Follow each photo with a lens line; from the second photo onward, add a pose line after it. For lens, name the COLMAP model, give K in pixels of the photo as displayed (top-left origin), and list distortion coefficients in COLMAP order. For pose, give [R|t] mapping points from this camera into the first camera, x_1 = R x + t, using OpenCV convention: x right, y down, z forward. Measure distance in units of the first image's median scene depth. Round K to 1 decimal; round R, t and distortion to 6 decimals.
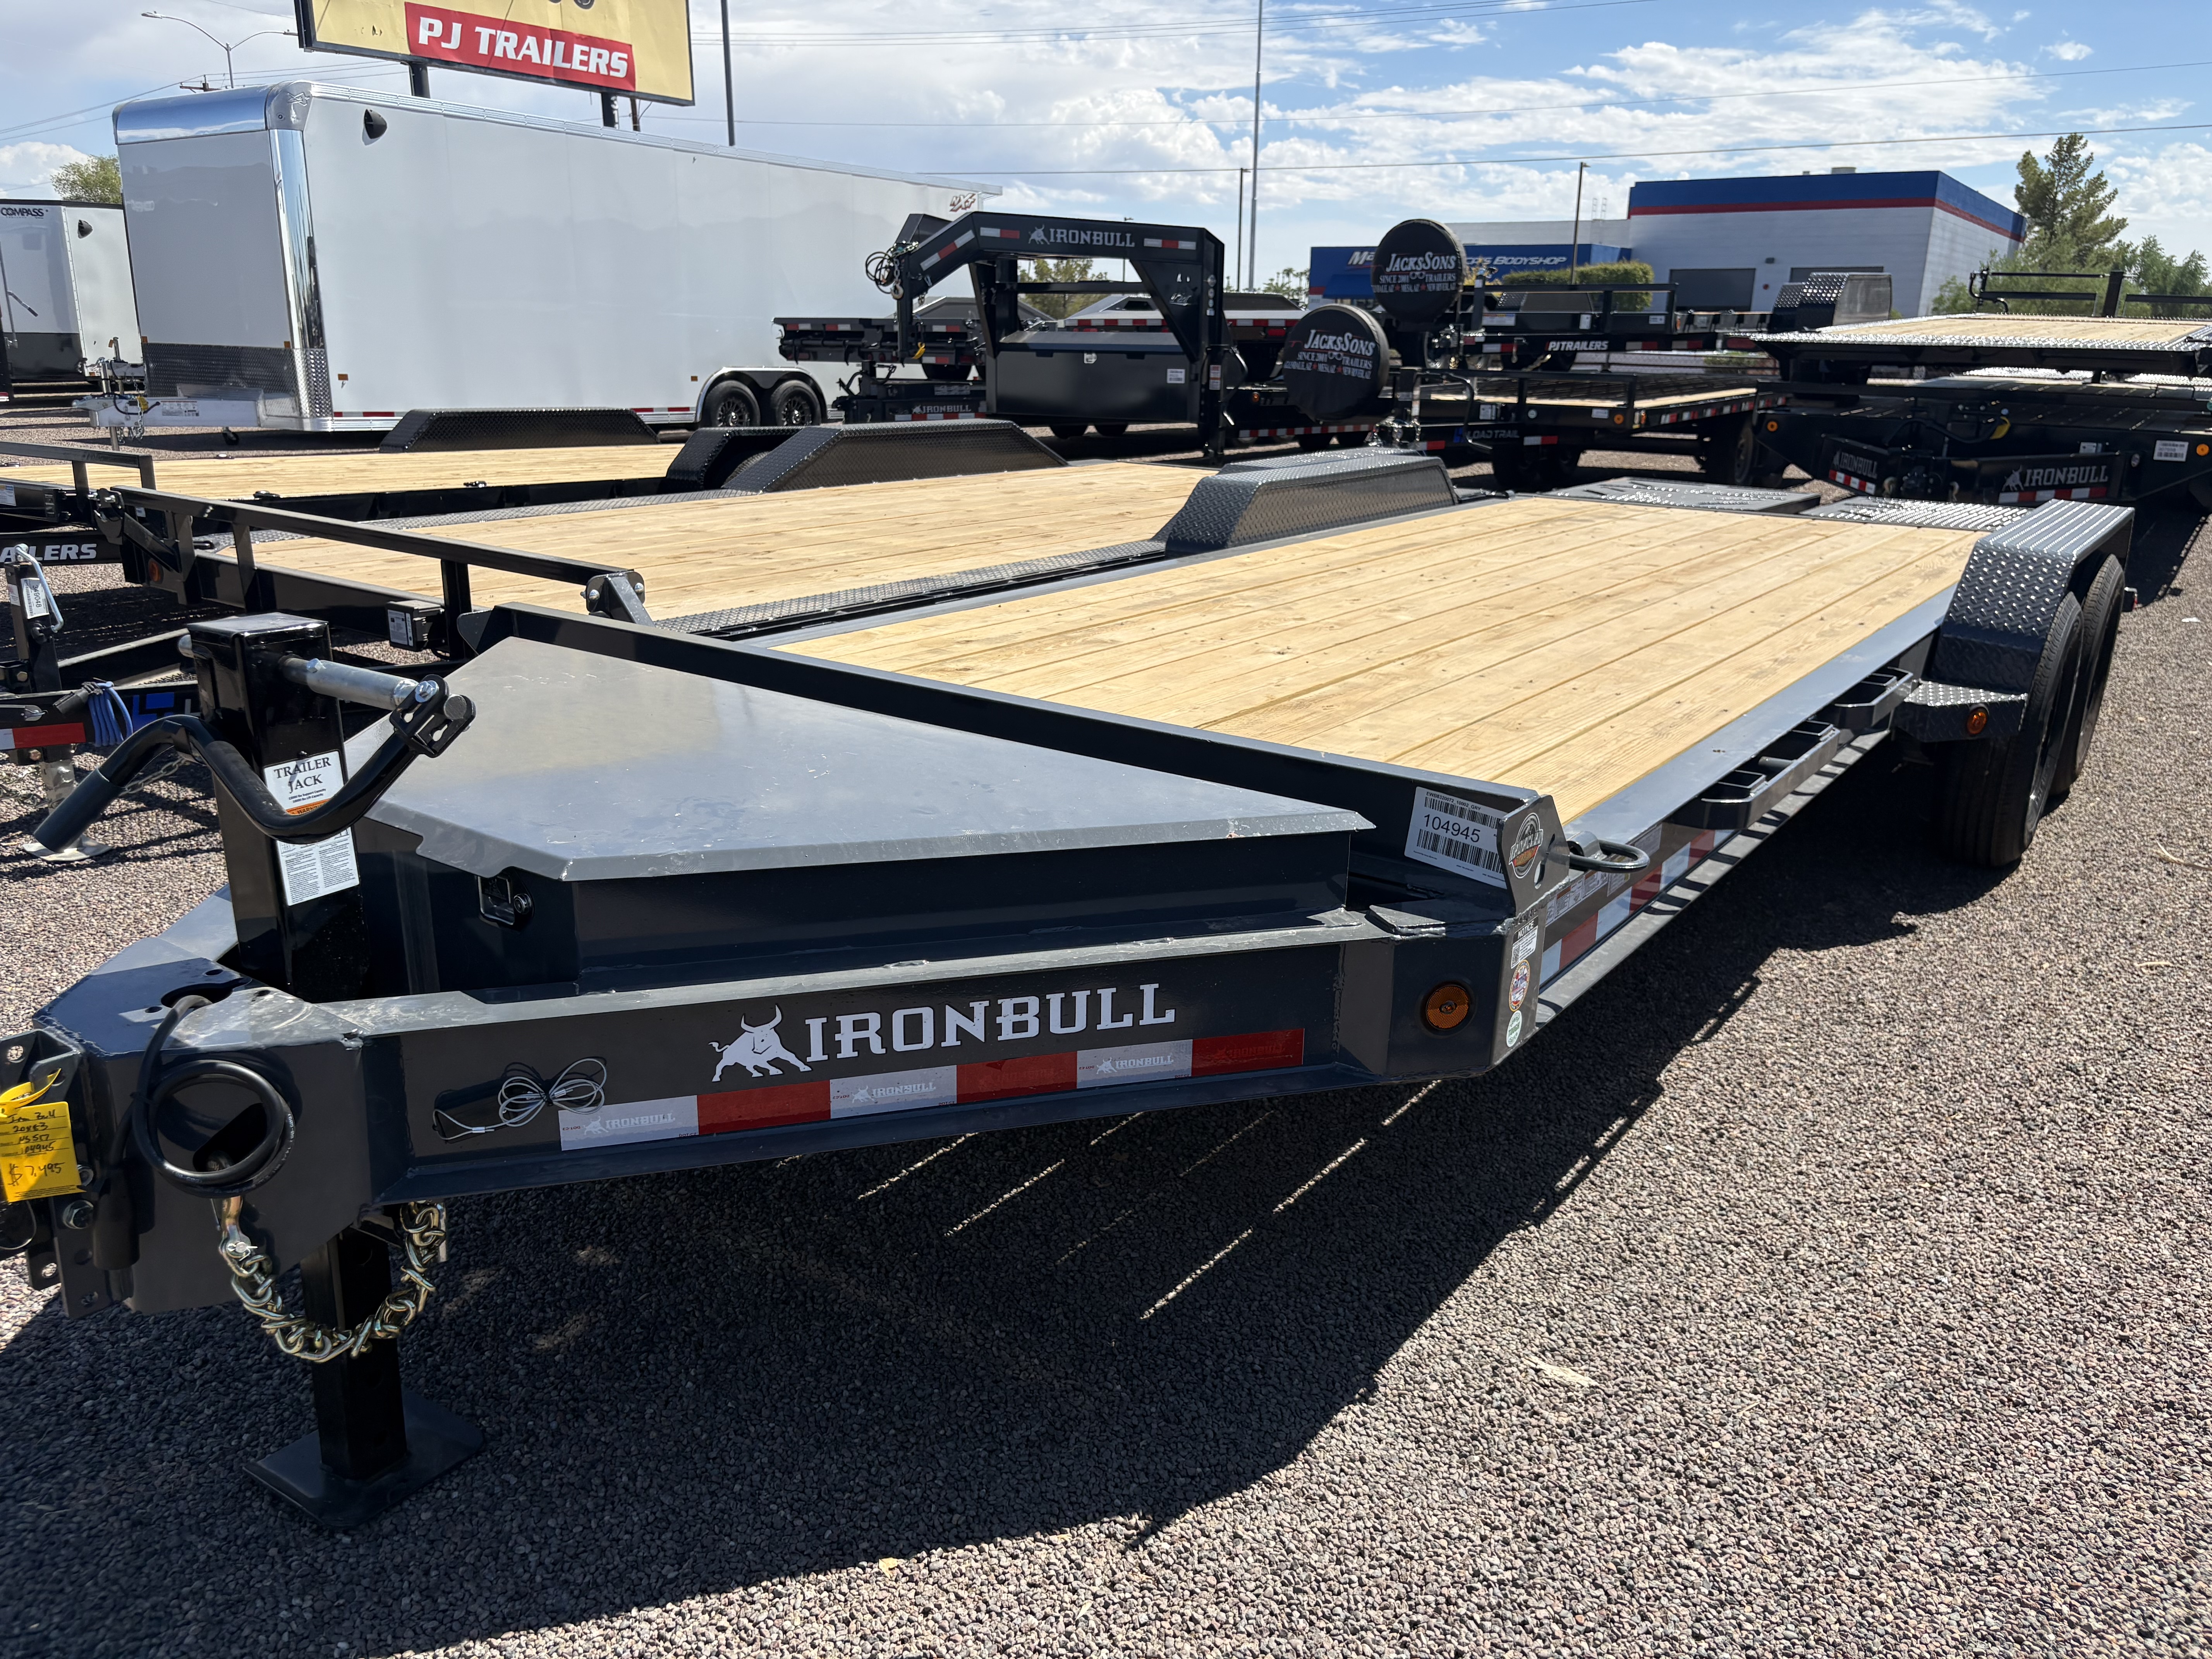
lens RADIAL K [[1684.9, 0, 1106.0], [0, 1684.9, 829.5], [0, 0, 1]] dist [-0.000675, 0.005402]
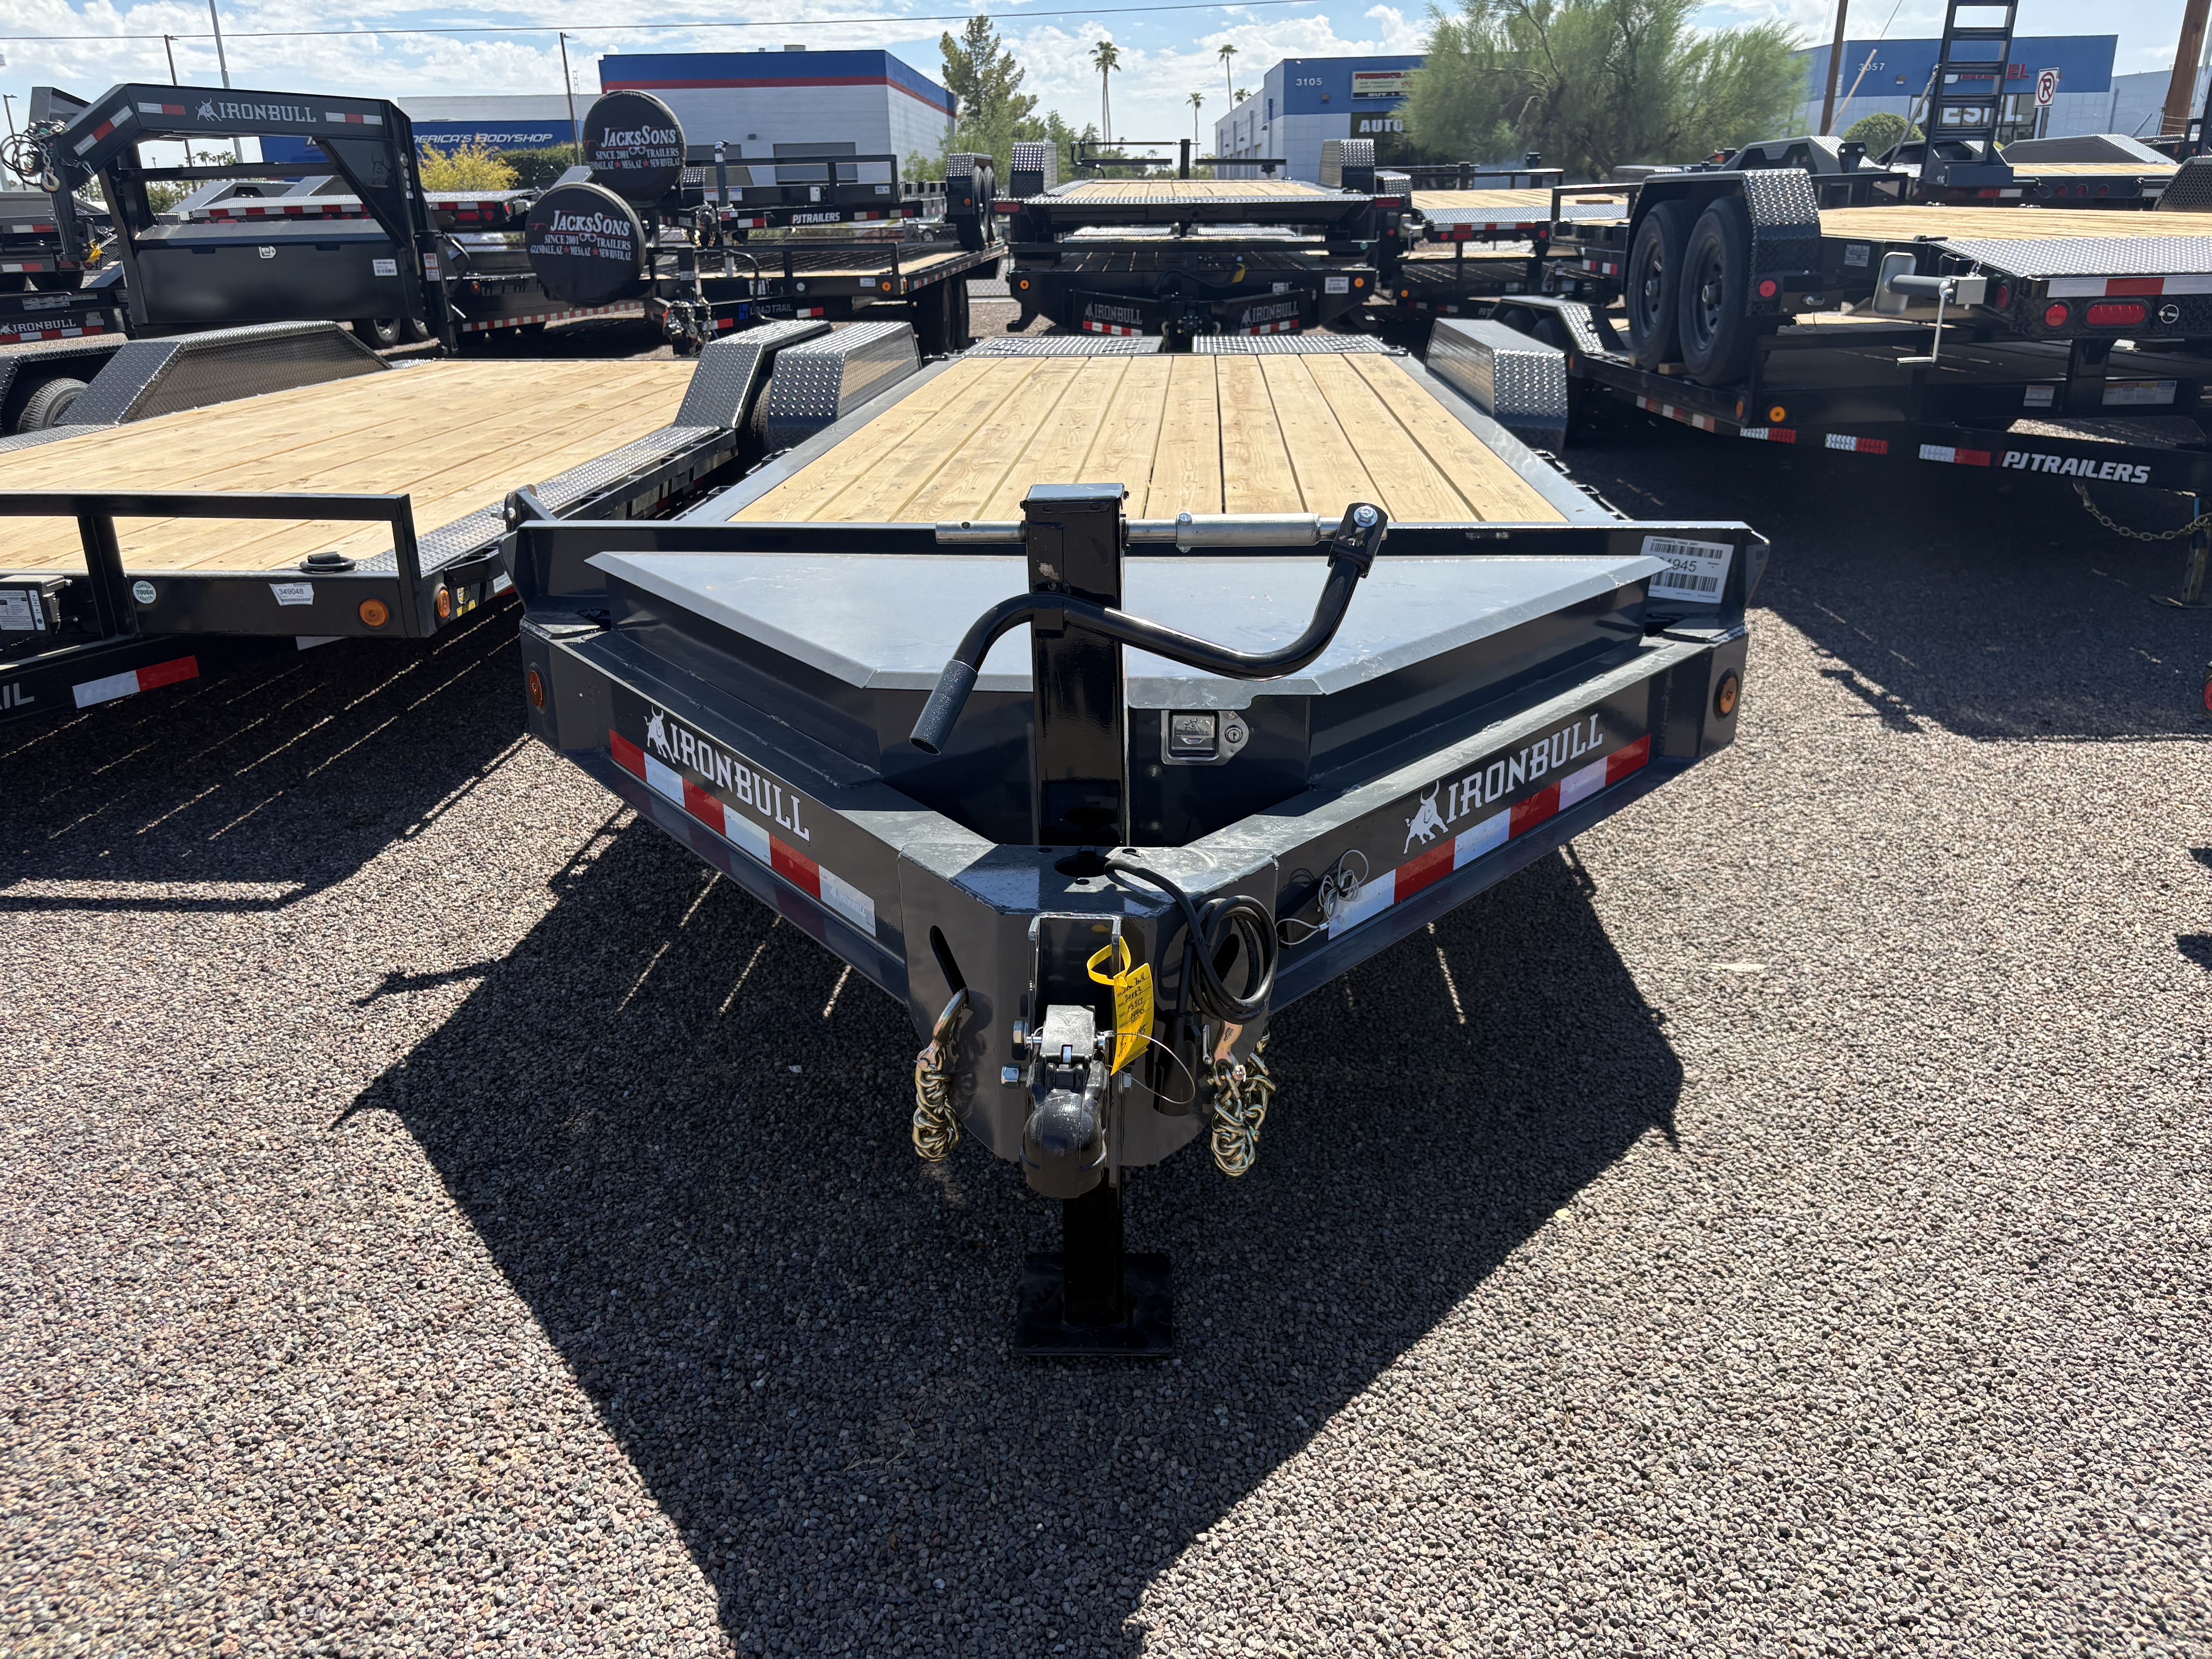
lens RADIAL K [[1684.9, 0, 1106.0], [0, 1684.9, 829.5], [0, 0, 1]] dist [-0.000675, 0.005402]
pose [[0.835422, -0.217553, 0.504718, -0.161013], [0.184928, 0.976045, 0.114616, -0.006326], [-0.517563, -0.002417, 0.855642, 0.021878]]
